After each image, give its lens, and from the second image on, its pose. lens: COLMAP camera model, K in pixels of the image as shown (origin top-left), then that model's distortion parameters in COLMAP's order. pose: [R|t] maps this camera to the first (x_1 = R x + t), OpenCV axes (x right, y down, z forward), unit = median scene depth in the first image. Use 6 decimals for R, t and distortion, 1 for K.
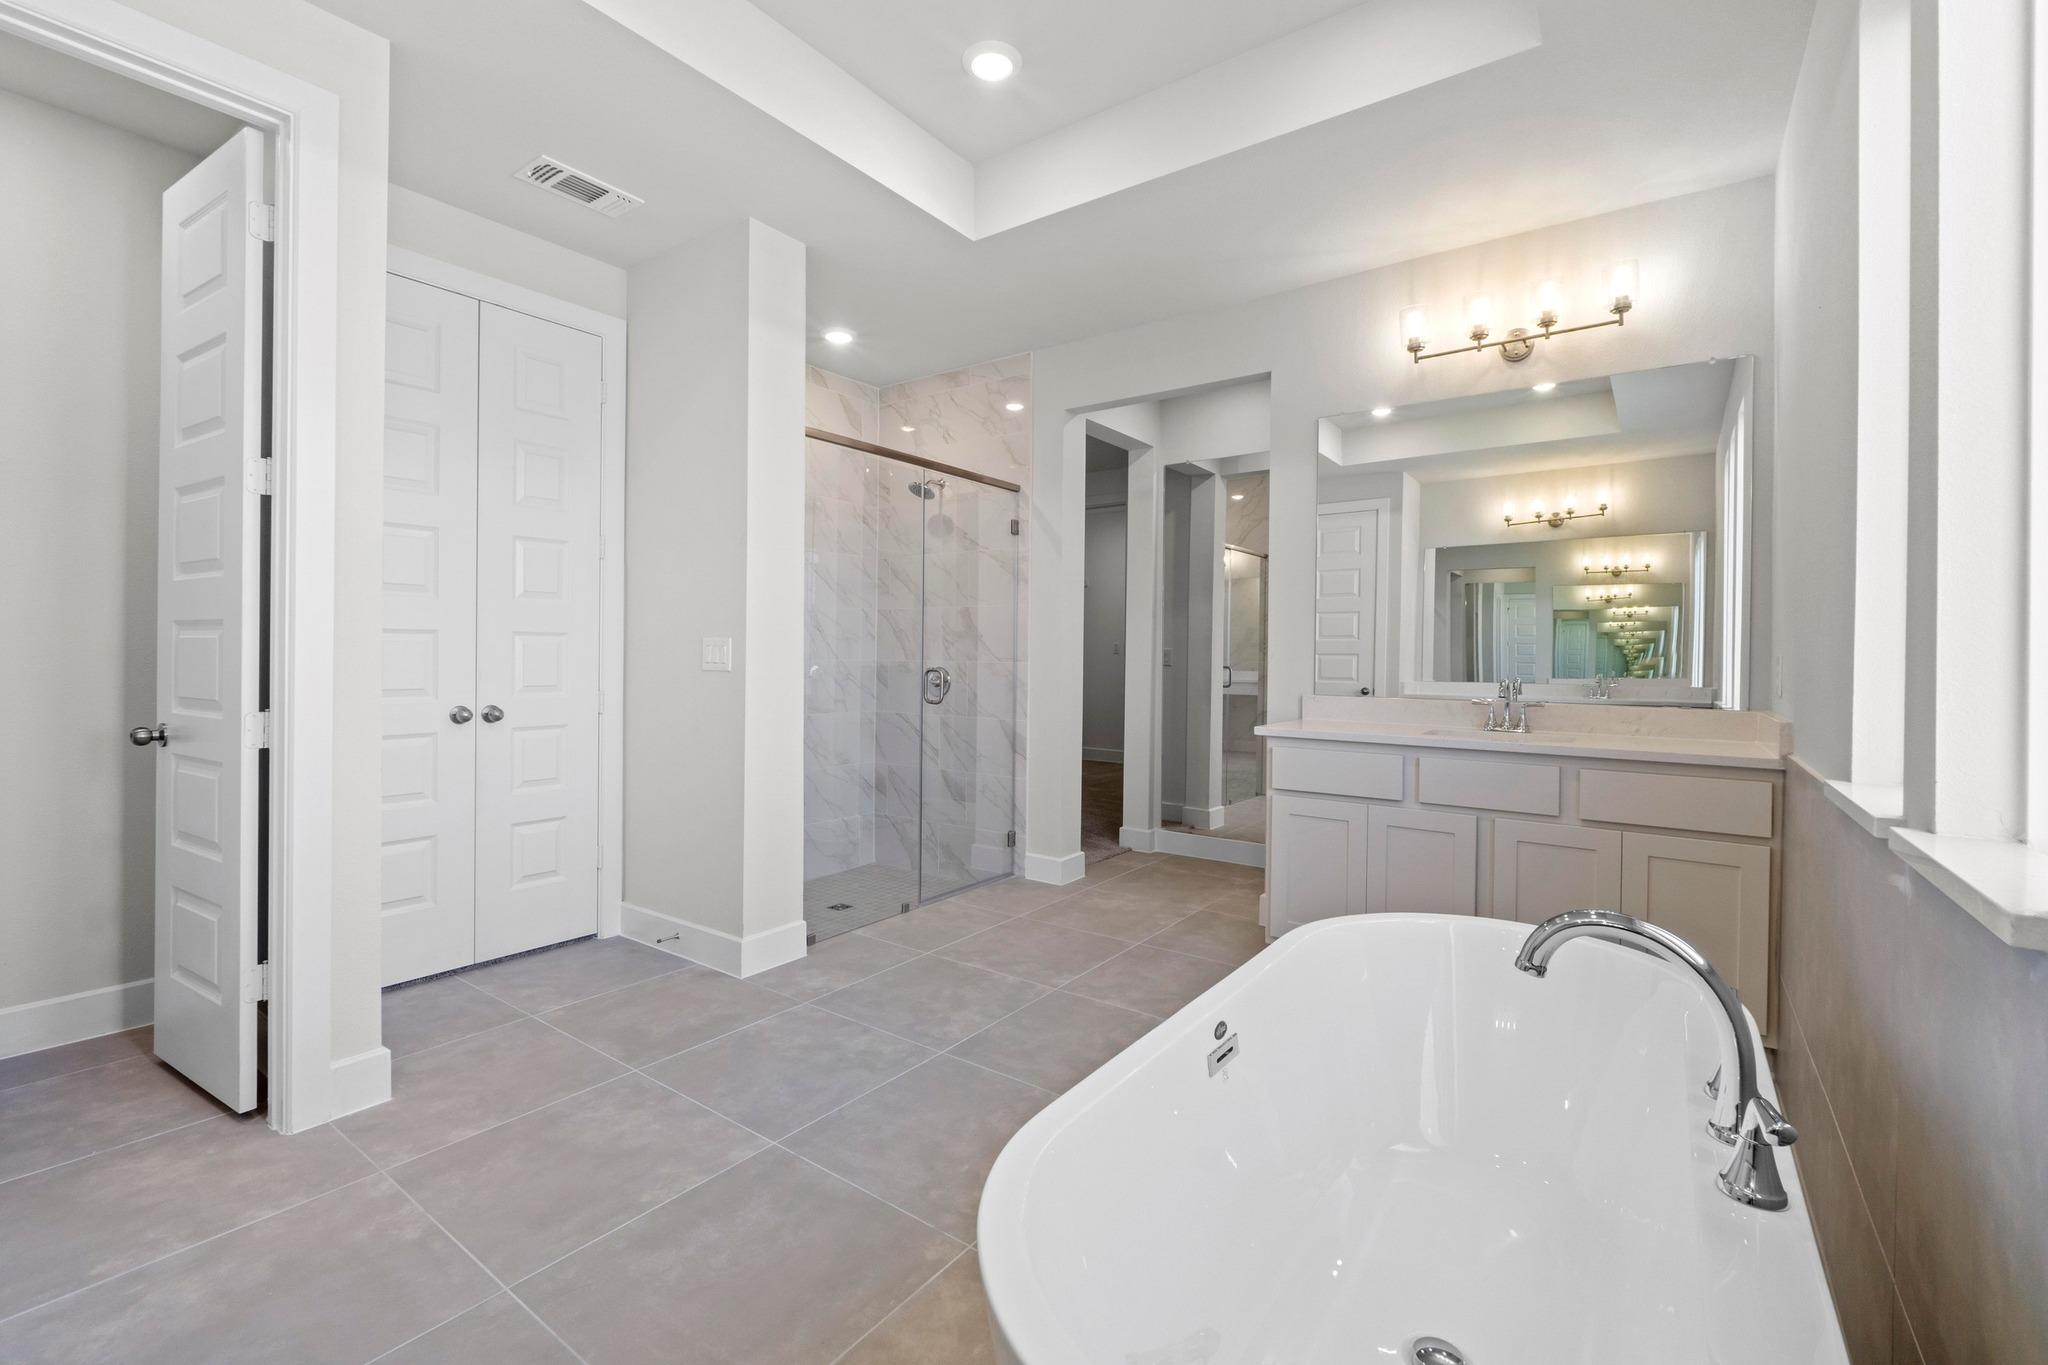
lens RADIAL K [[883.2, 0, 1028.1], [0, 883.2, 651.5], [0, 0, 1]] dist [-0.001368, -0.000186]
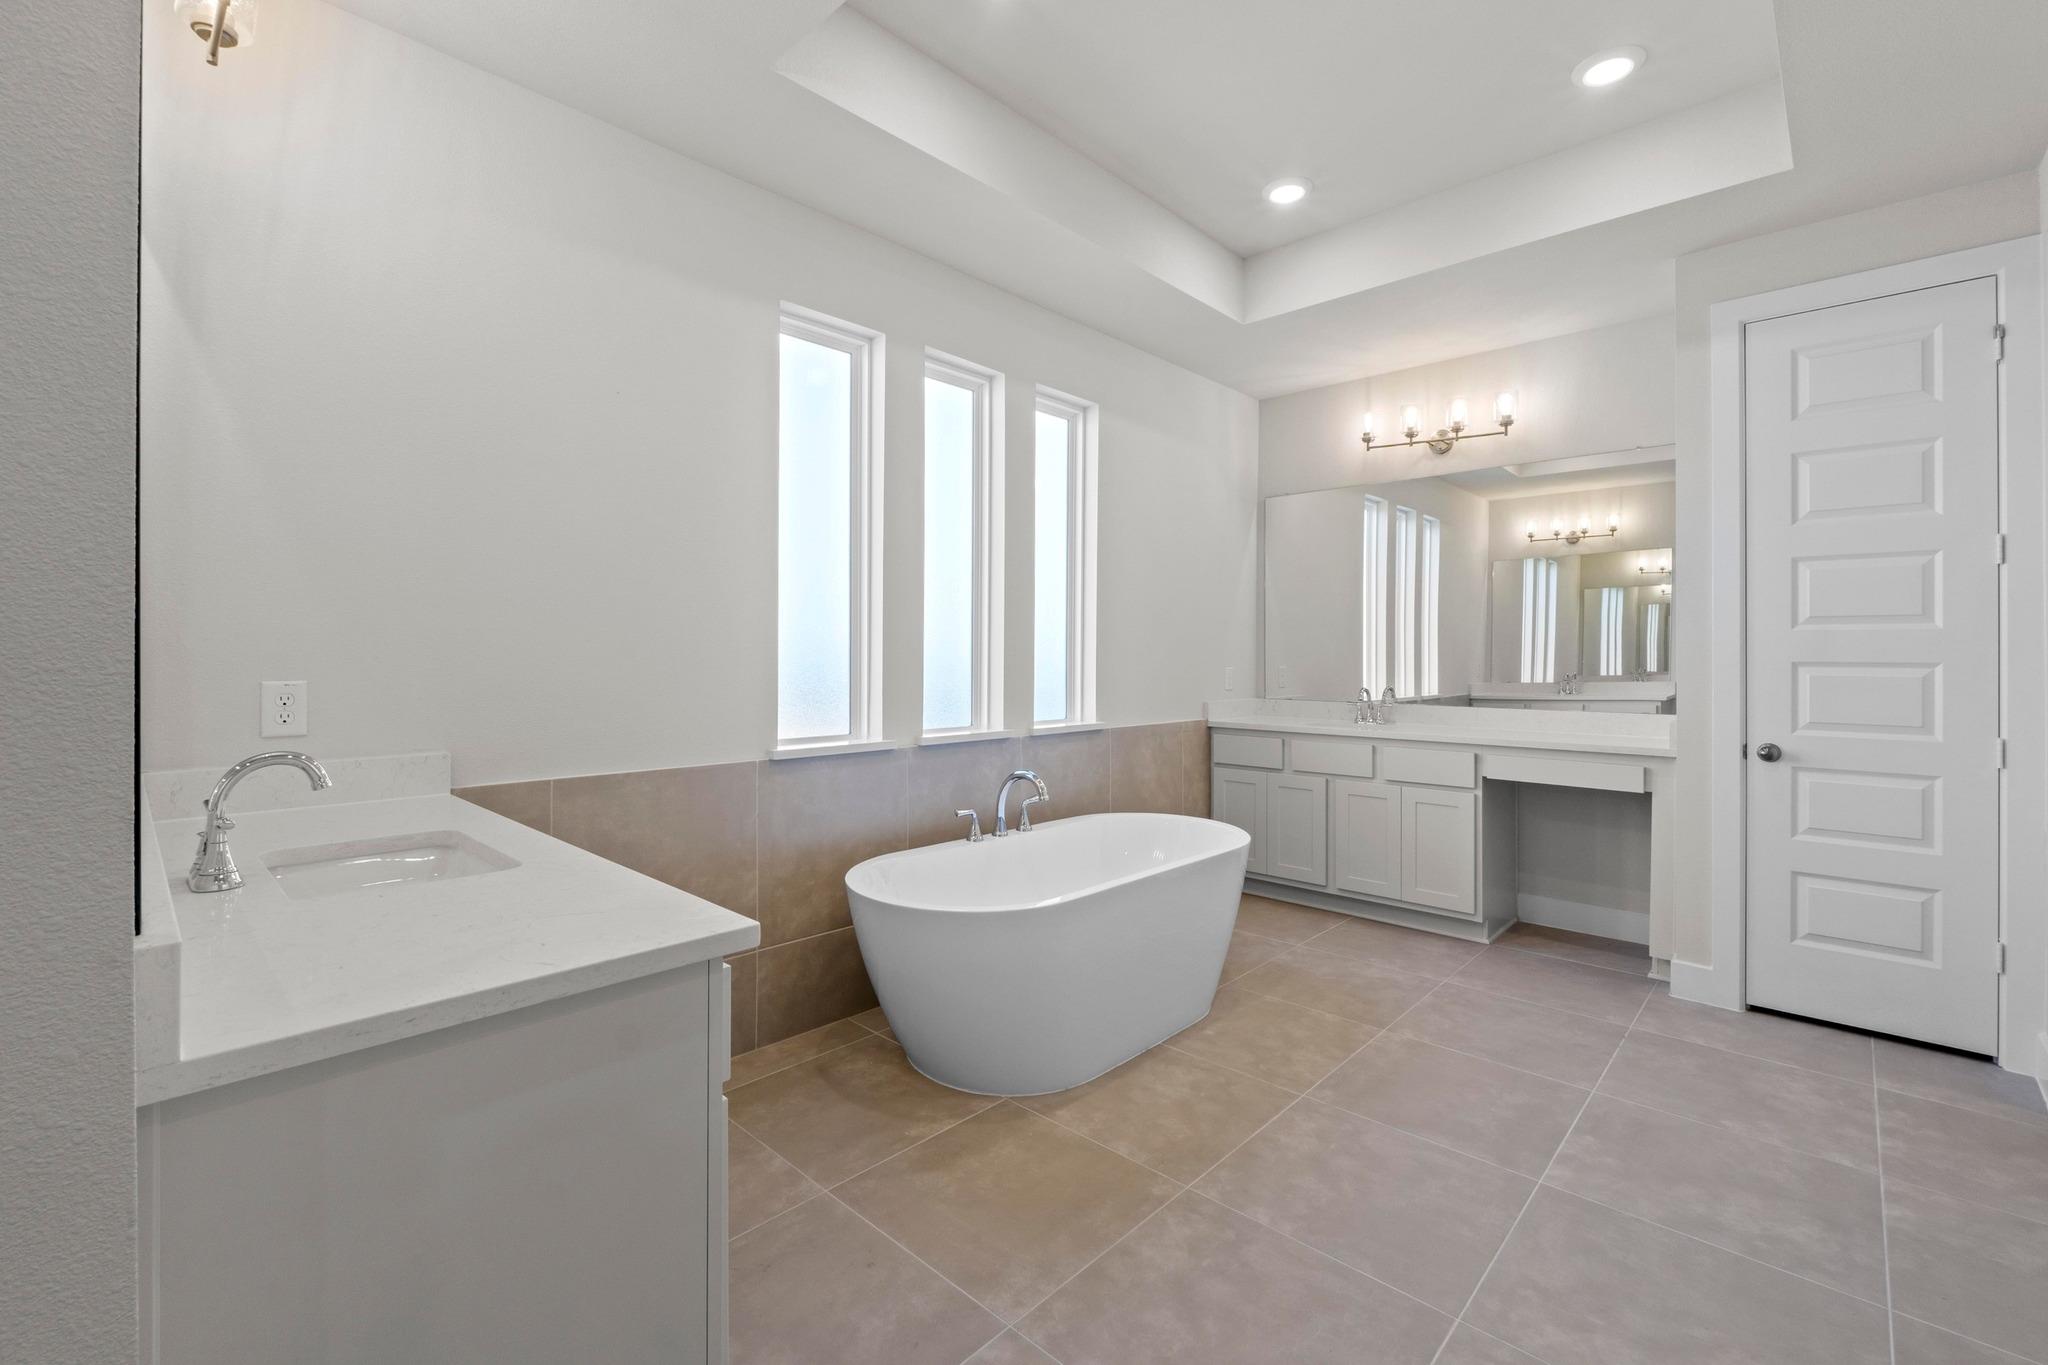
lens RADIAL K [[883.2, 0, 1028.1], [0, 883.2, 651.5], [0, 0, 1]] dist [-0.001368, -0.000186]
pose [[-0.991571, -0.017546, 0.128373, 0.127475], [-0.017300, 0.999846, 0.003031, -0.030027], [-0.128407, 0.000785, -0.991721, 1.528291]]
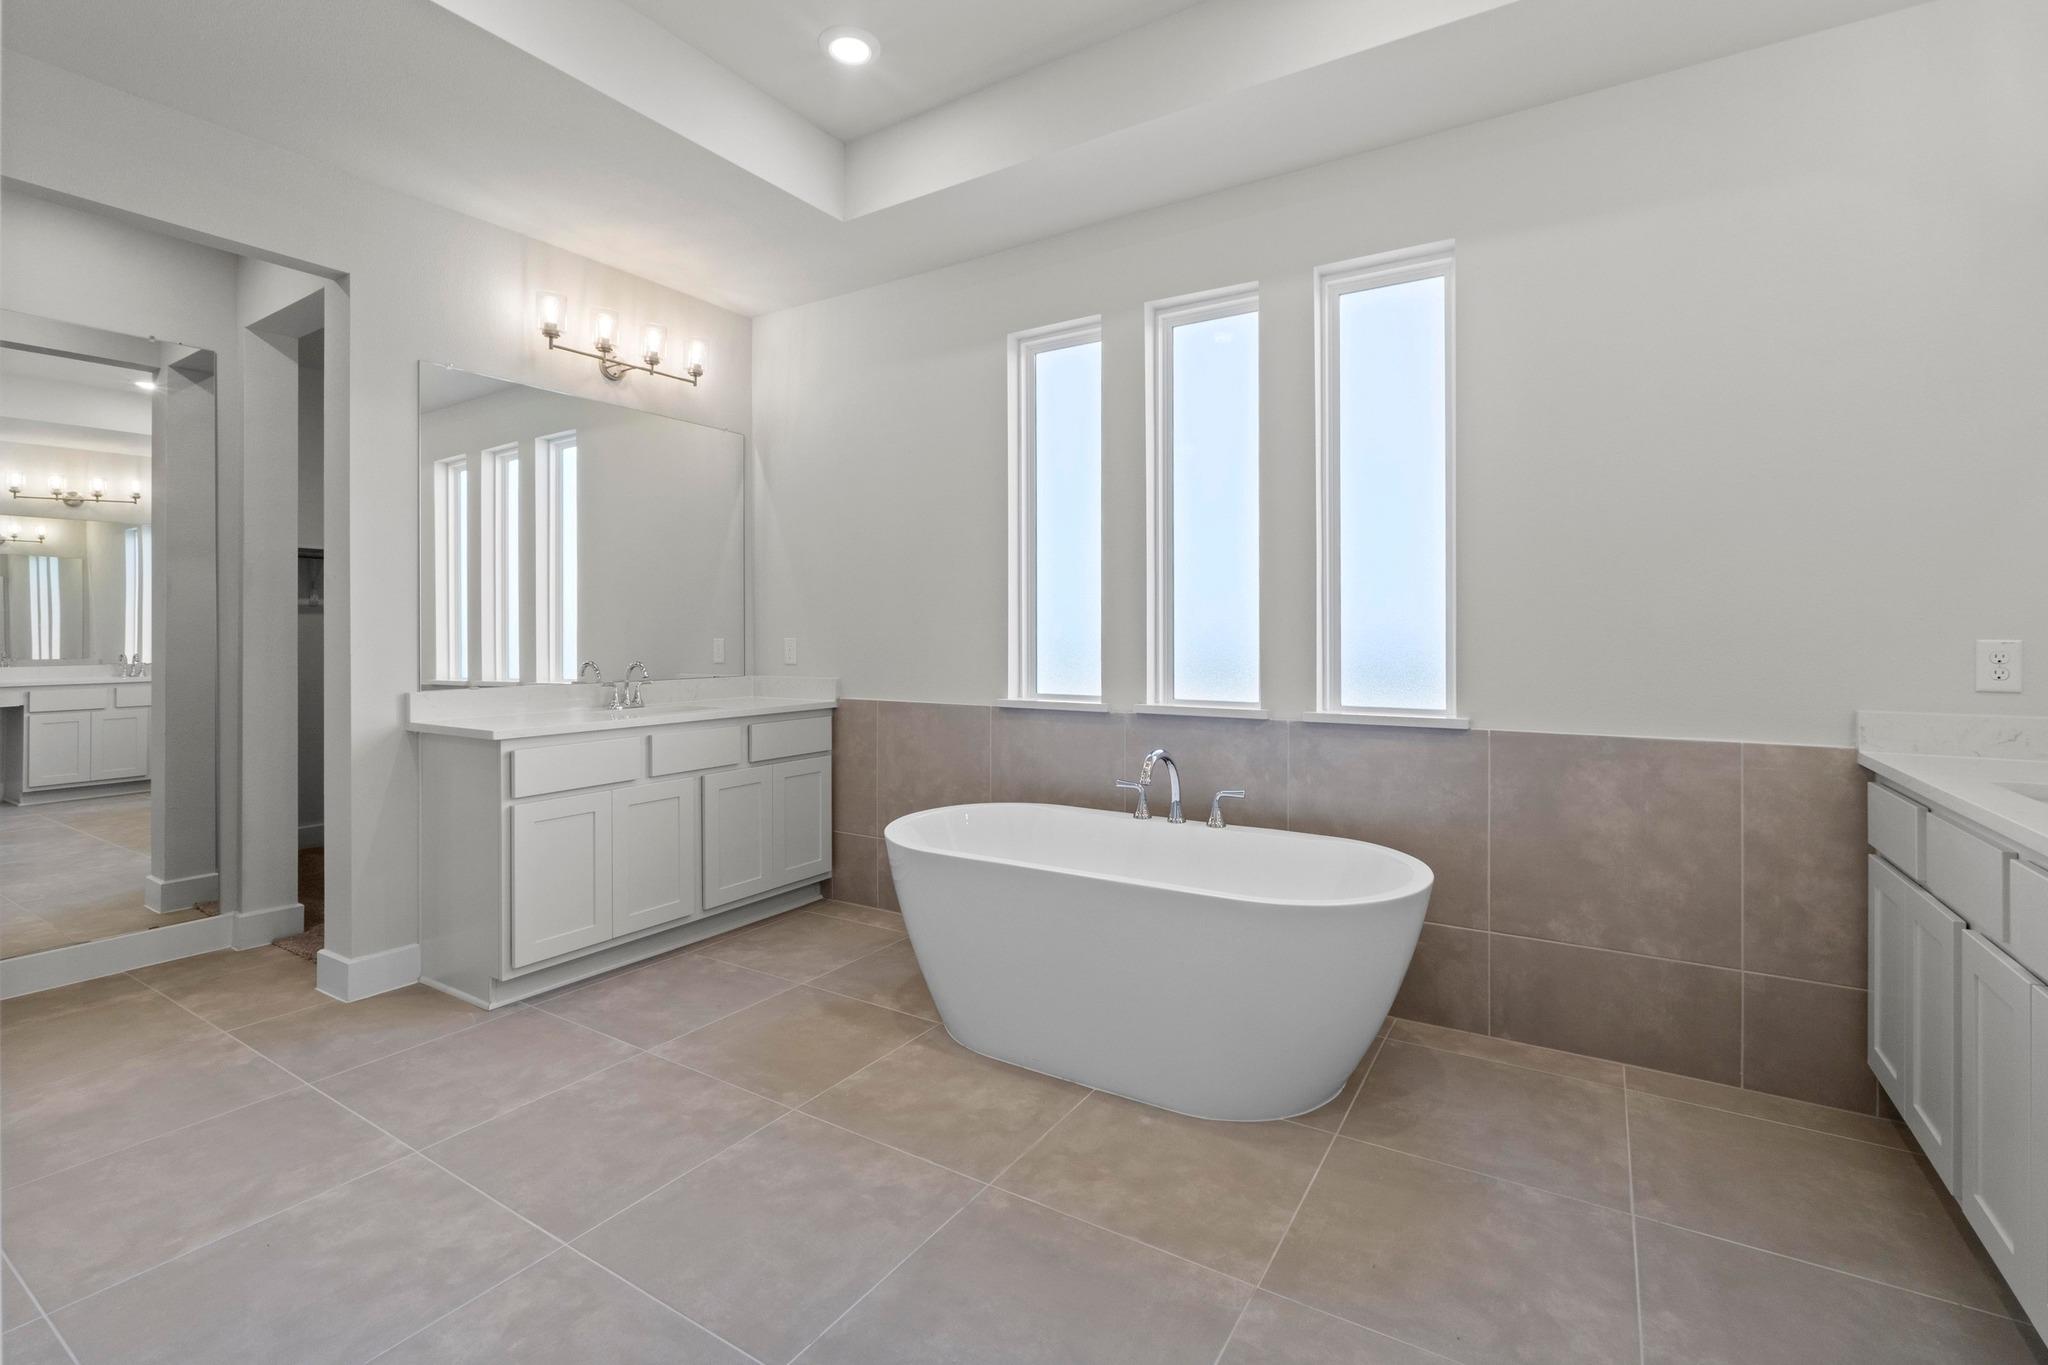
lens RADIAL K [[908.0, 0, 1026.7], [0, 908.0, 630.9], [0, 0, 1]] dist [-0.001910, -0.000597]
pose [[-0.064995, -0.007601, 0.997857, -0.734385], [0.004262, 0.999960, 0.007895, -0.016734], [-0.997877, 0.004766, -0.064960, 0.627965]]
